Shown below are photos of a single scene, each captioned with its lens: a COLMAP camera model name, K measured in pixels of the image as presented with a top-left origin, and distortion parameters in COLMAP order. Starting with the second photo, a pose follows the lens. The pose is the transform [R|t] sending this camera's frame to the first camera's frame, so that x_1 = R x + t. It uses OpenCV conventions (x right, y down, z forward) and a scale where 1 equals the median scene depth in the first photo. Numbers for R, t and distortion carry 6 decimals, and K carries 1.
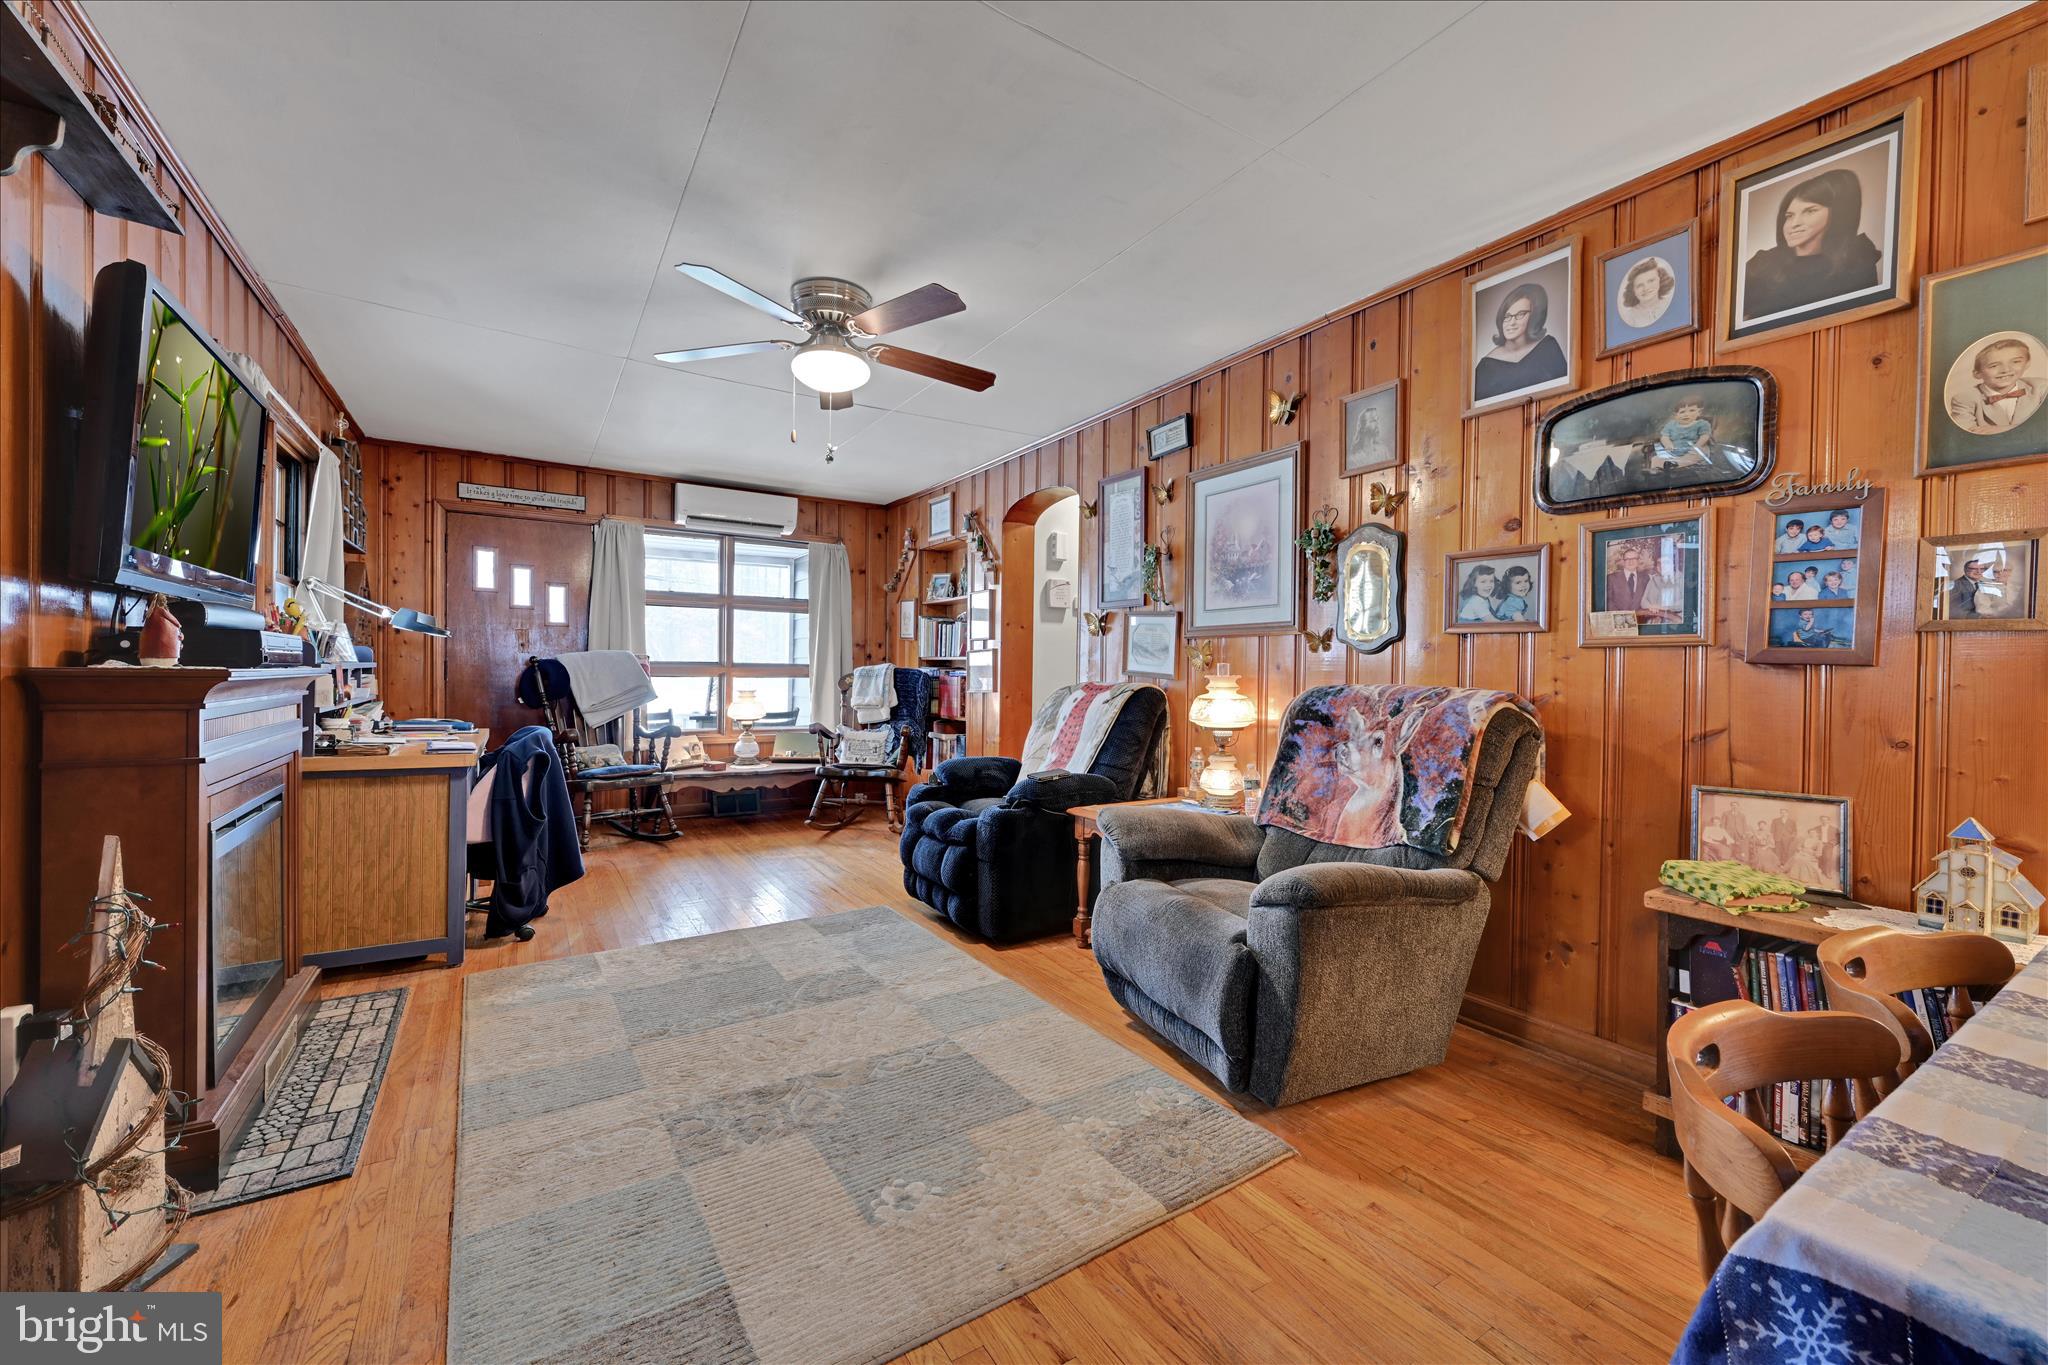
lens RADIAL K [[804.1, 0, 1011.8], [0, 804.1, 681.2], [0, 0, 1]] dist [-0.006600, 0.000513]
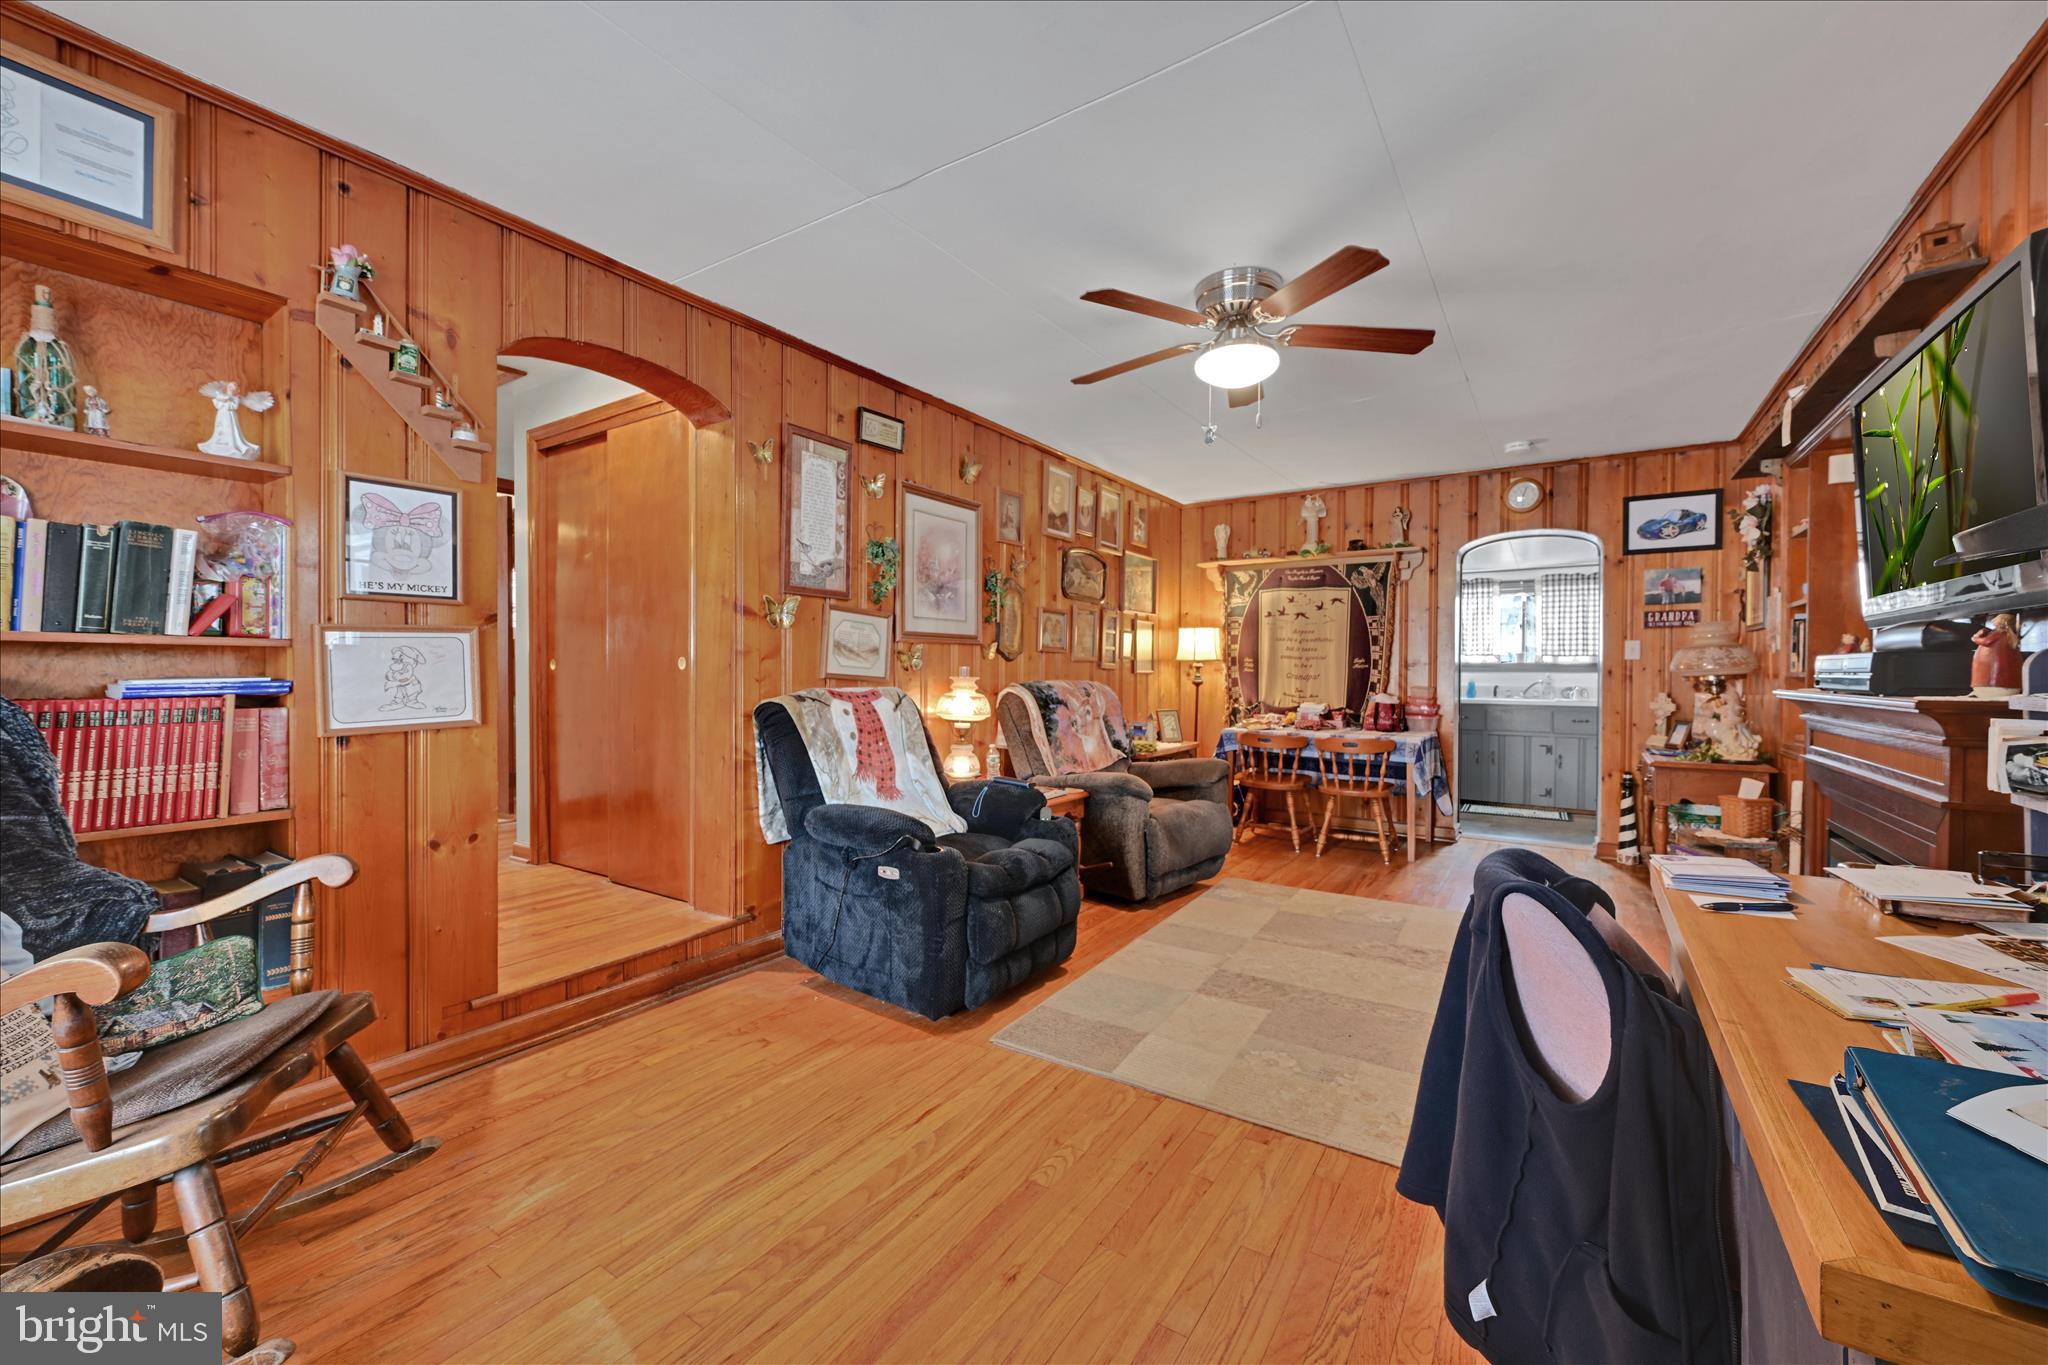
lens RADIAL K [[804.1, 0, 1022.8], [0, 804.1, 677.5], [0, 0, 1]] dist [-0.006600, 0.000513]
pose [[-0.414301, -0.024094, 0.909821, -1.030864], [-0.001321, 0.999664, 0.025872, -0.044804], [-0.910139, 0.009517, -0.414194, 1.690442]]
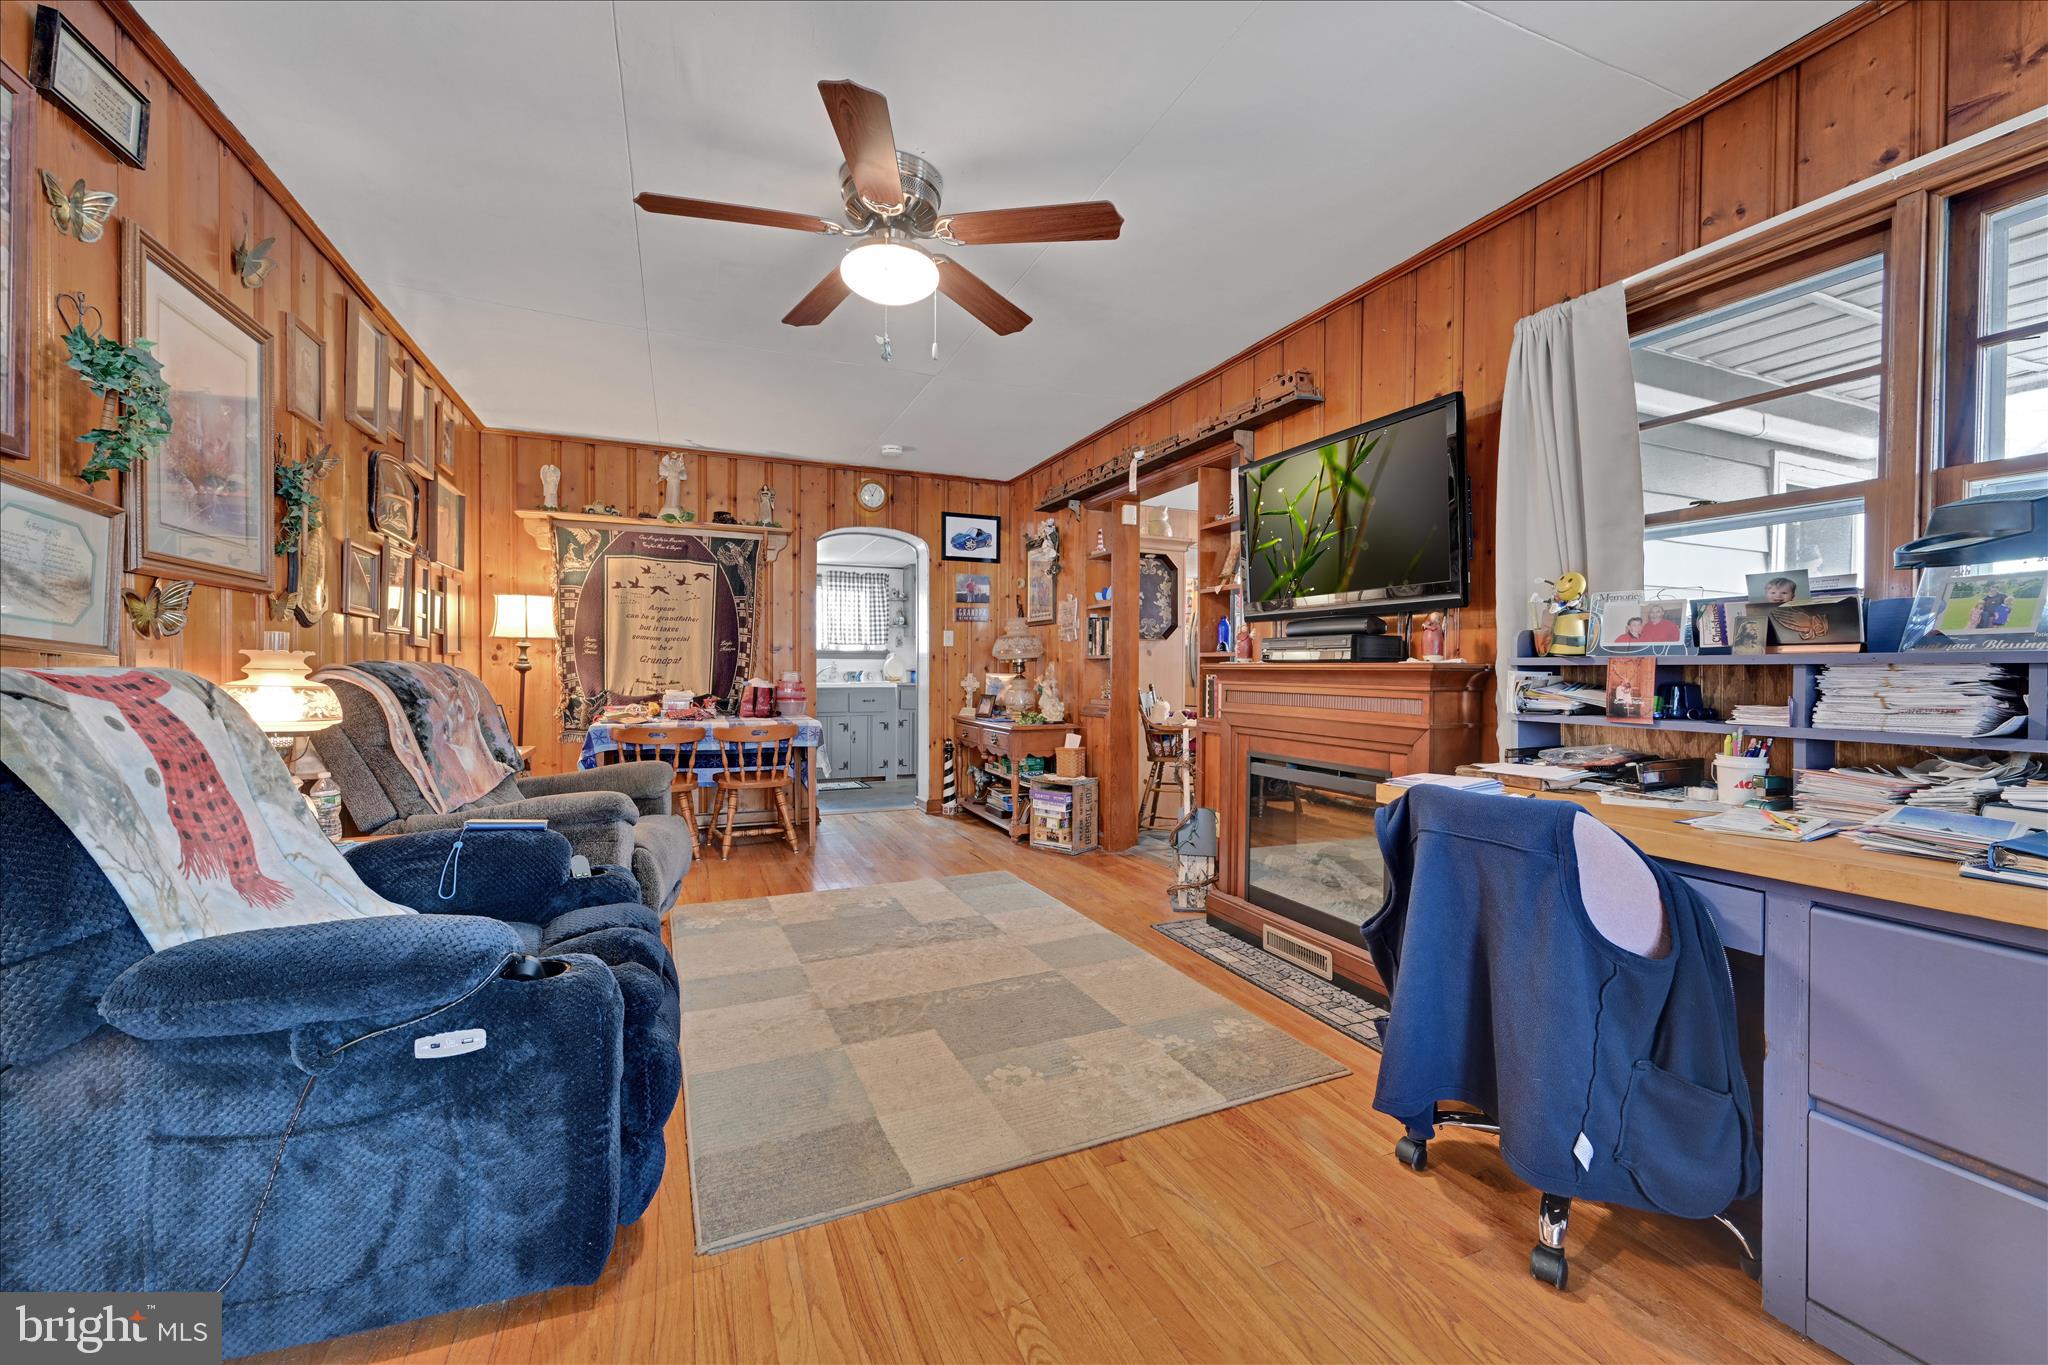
lens RADIAL K [[804.1, 0, 1025.6], [0, 804.1, 679.7], [0, 0, 1]] dist [-0.006600, 0.000513]
pose [[-0.989465, -0.022091, 0.143075, -0.495137], [-0.018296, 0.999446, 0.027785, -0.015174], [-0.143609, 0.024875, -0.989322, 1.839858]]
